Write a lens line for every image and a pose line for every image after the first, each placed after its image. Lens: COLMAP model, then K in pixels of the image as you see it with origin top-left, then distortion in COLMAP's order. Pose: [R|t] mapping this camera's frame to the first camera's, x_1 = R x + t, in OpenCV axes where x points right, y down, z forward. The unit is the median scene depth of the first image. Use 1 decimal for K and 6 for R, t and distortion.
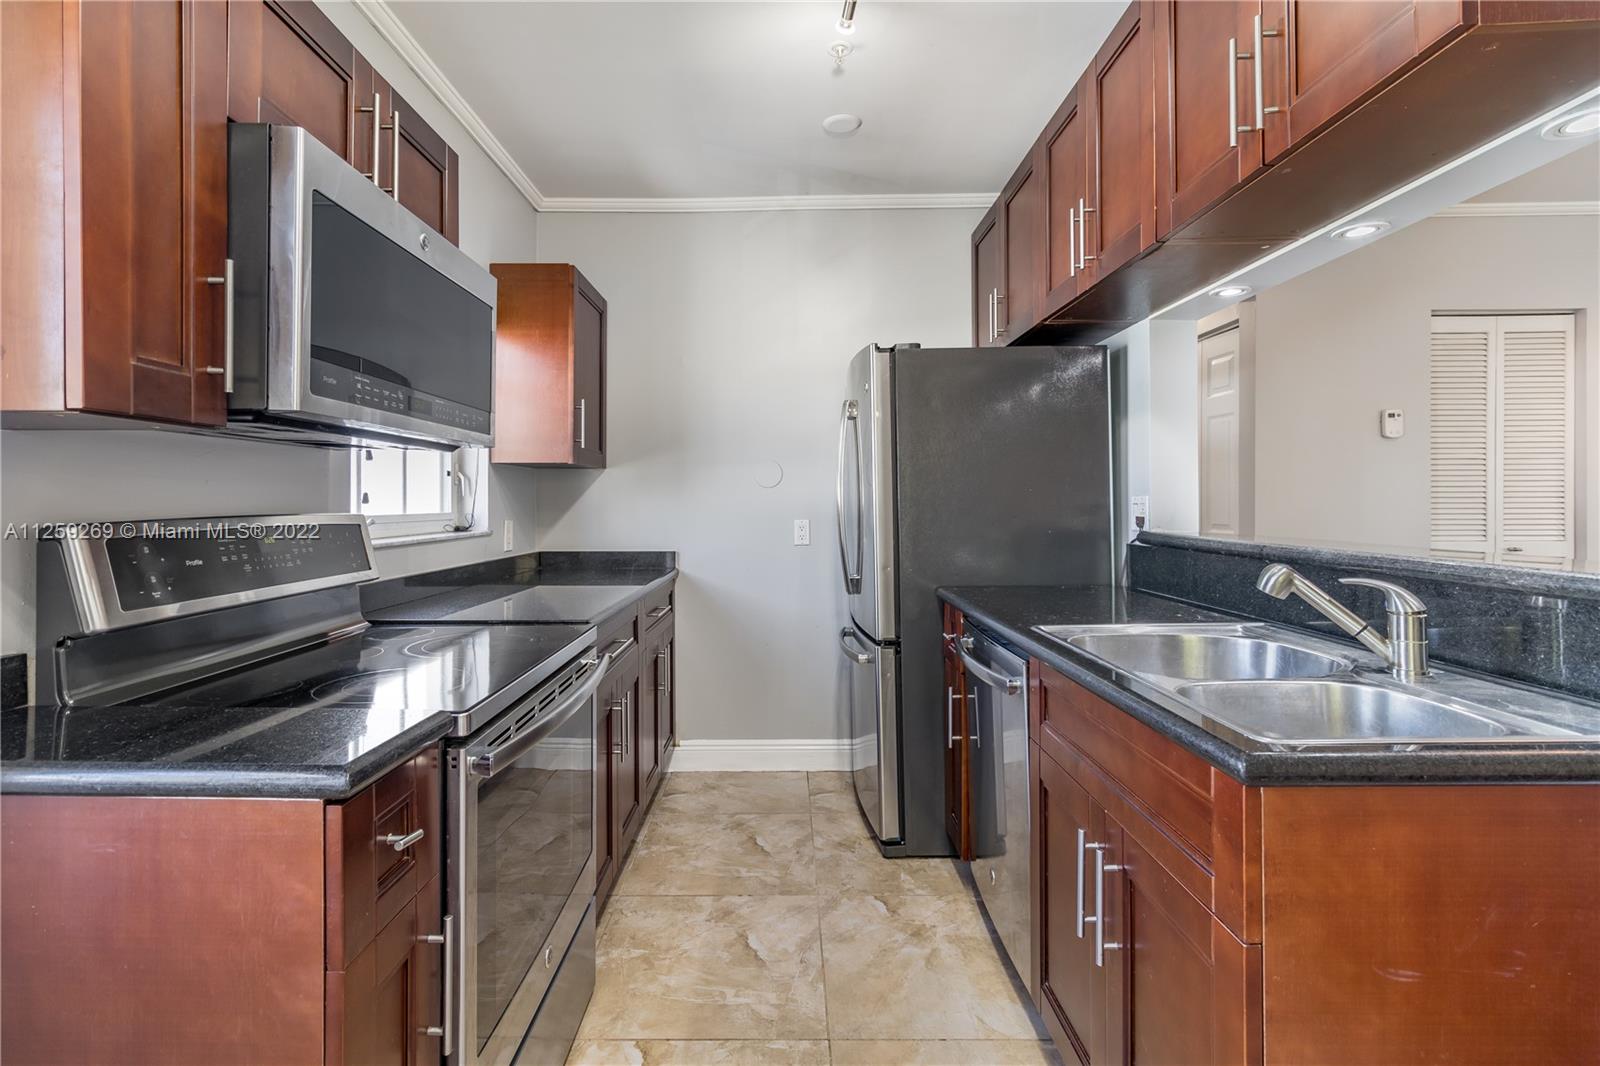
lens RADIAL K [[750.2, 0, 798.2], [0, 750.2, 484.5], [0, 0, 1]] dist [0.000850, 0.000111]
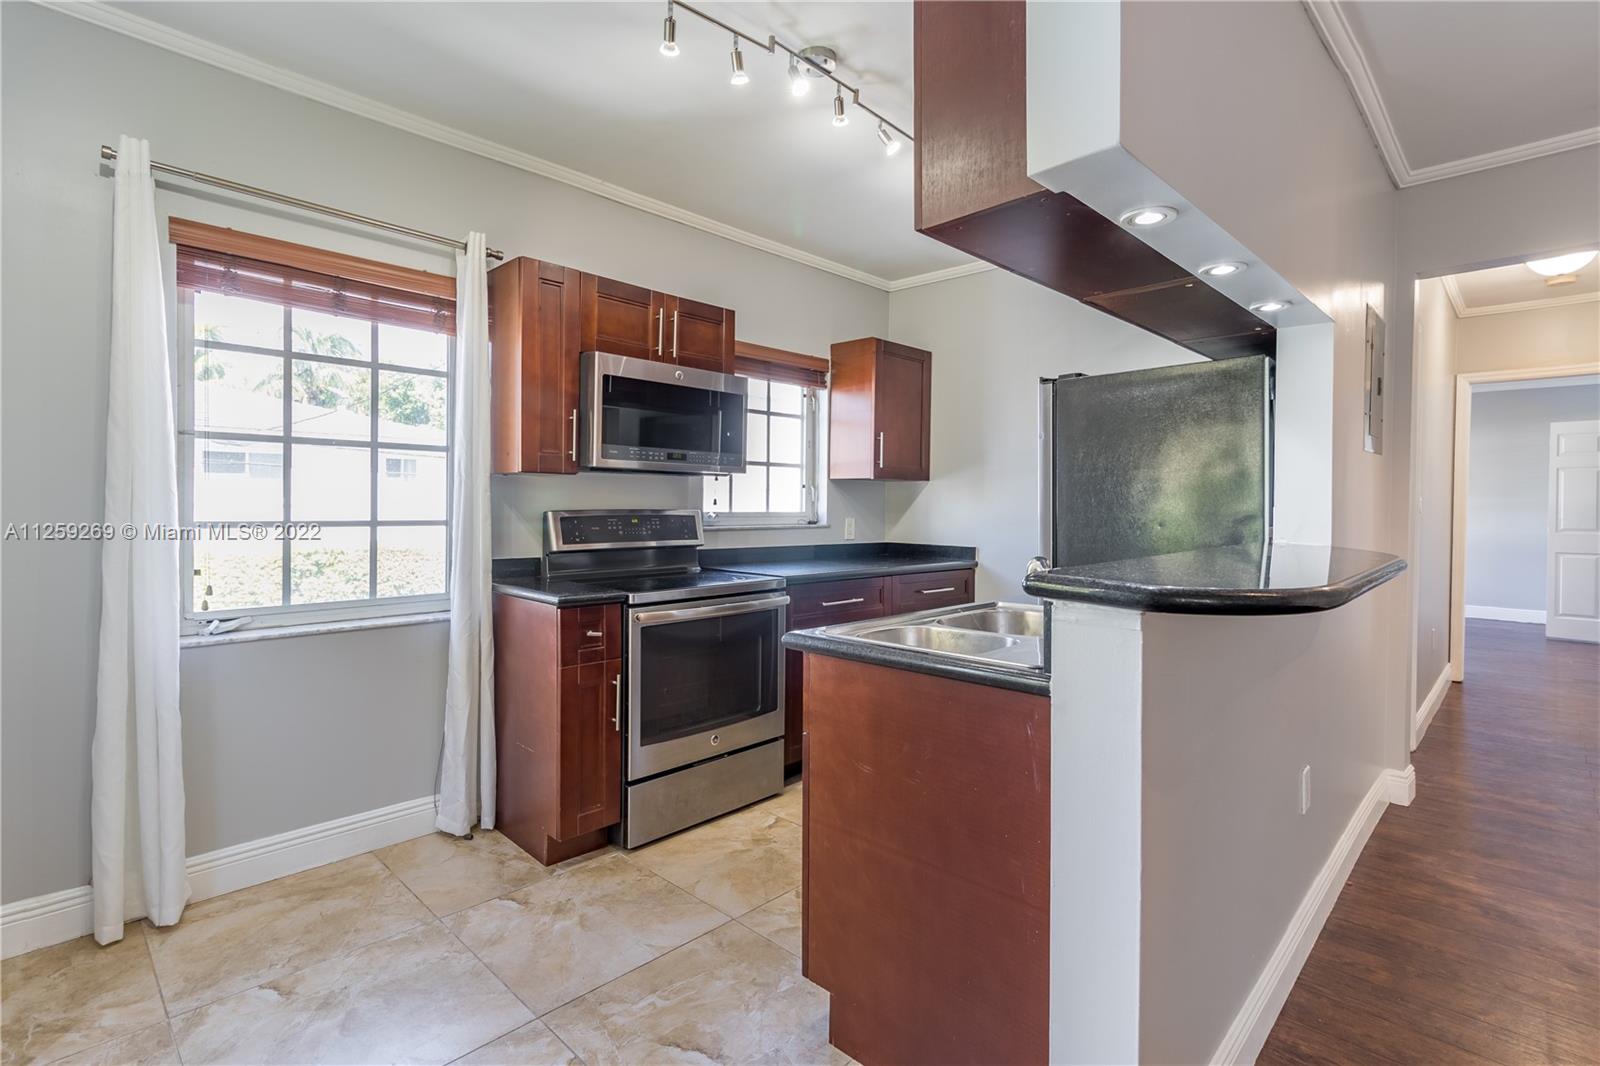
lens RADIAL K [[750.2, 0, 798.2], [0, 750.2, 484.5], [0, 0, 1]] dist [0.000850, 0.000111]
pose [[0.730266, -0.006936, -0.683127, 0.903069], [0.002991, 0.999971, -0.006956, -0.011584], [0.683156, 0.003036, 0.730266, -0.208302]]
